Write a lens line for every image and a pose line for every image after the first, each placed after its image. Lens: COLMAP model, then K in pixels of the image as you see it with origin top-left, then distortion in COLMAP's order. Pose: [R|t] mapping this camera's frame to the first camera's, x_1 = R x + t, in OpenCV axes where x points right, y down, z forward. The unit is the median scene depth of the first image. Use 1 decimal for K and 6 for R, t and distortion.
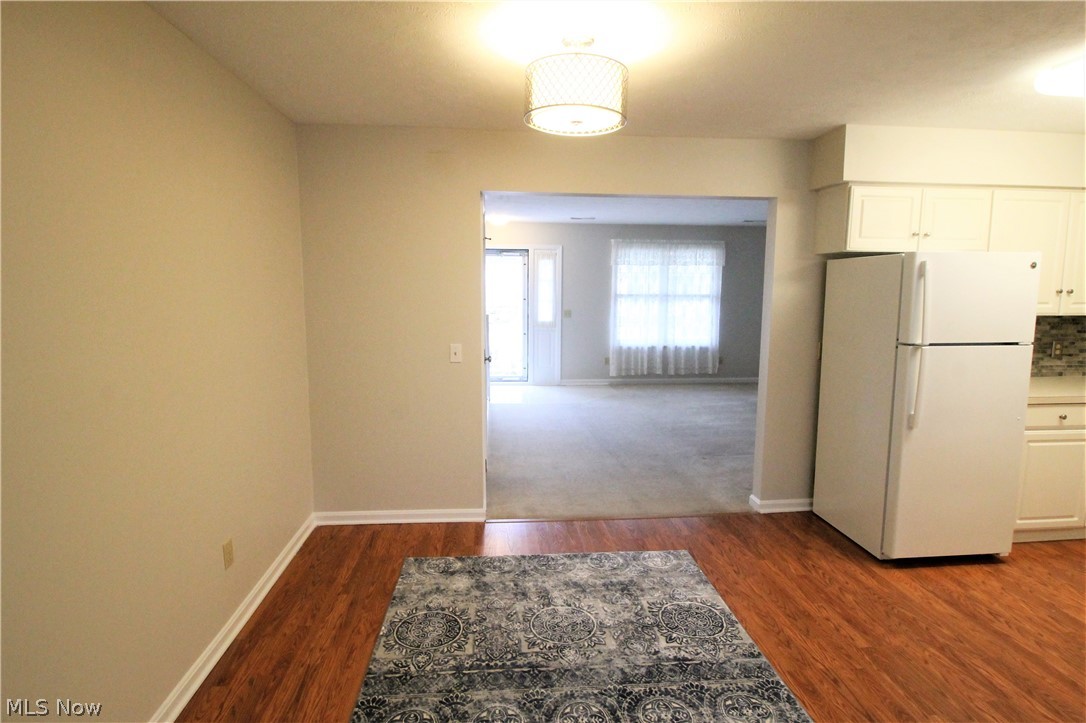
lens RADIAL K [[540.9, 0, 538.3], [0, 540.9, 349.6], [0, 0, 1]] dist [-0.014929, -0.001183]
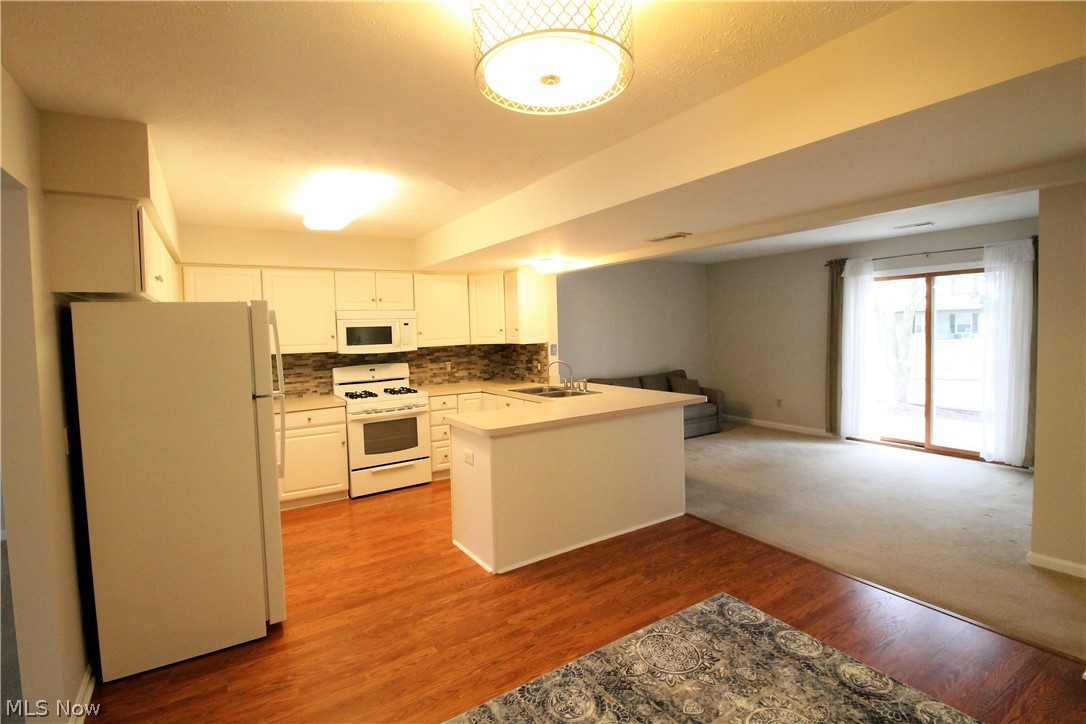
lens RADIAL K [[510.3, 0, 539.3], [0, 510.3, 350.1], [0, 0, 1]] dist [0.001423, -0.014227]
pose [[-0.463389, -0.031466, 0.885596, -0.117028], [0.129614, 0.986215, 0.102862, -0.041055], [-0.876625, 0.162451, -0.452922, 0.331563]]
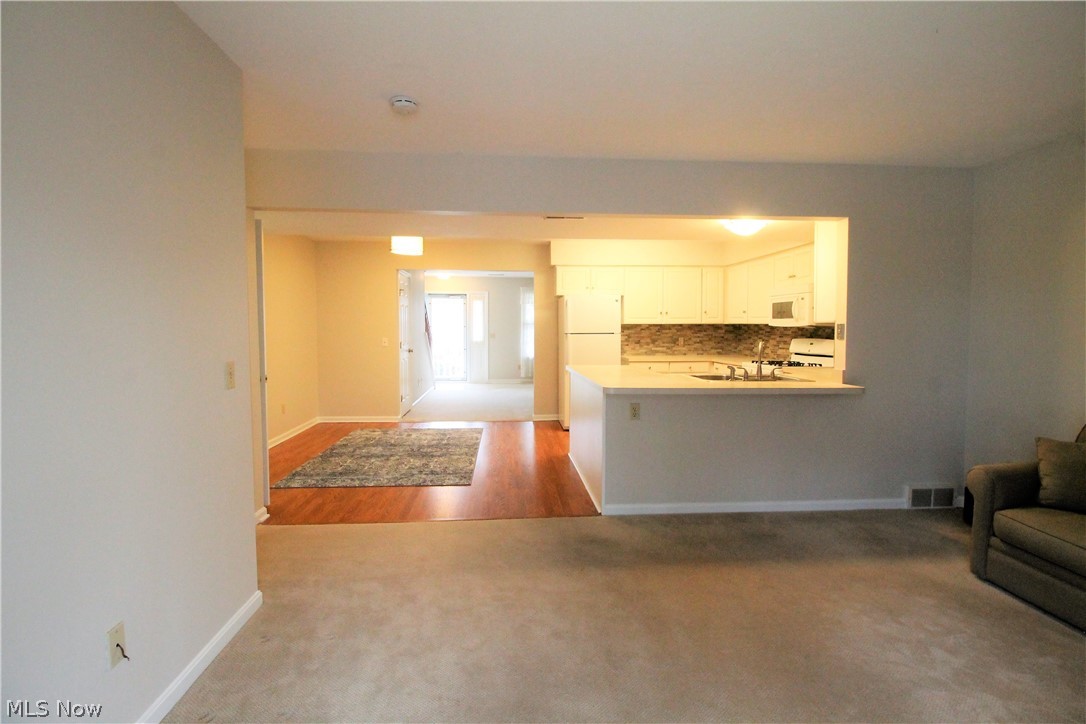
lens RADIAL K [[510.3, 0, 539.3], [0, 510.3, 350.1], [0, 0, 1]] dist [0.001423, -0.014227]
pose [[0.999936, -0.002905, -0.010950, 0.203384], [0.002123, 0.997491, -0.070764, 0.076167], [0.011128, 0.070736, 0.997433, -0.431403]]
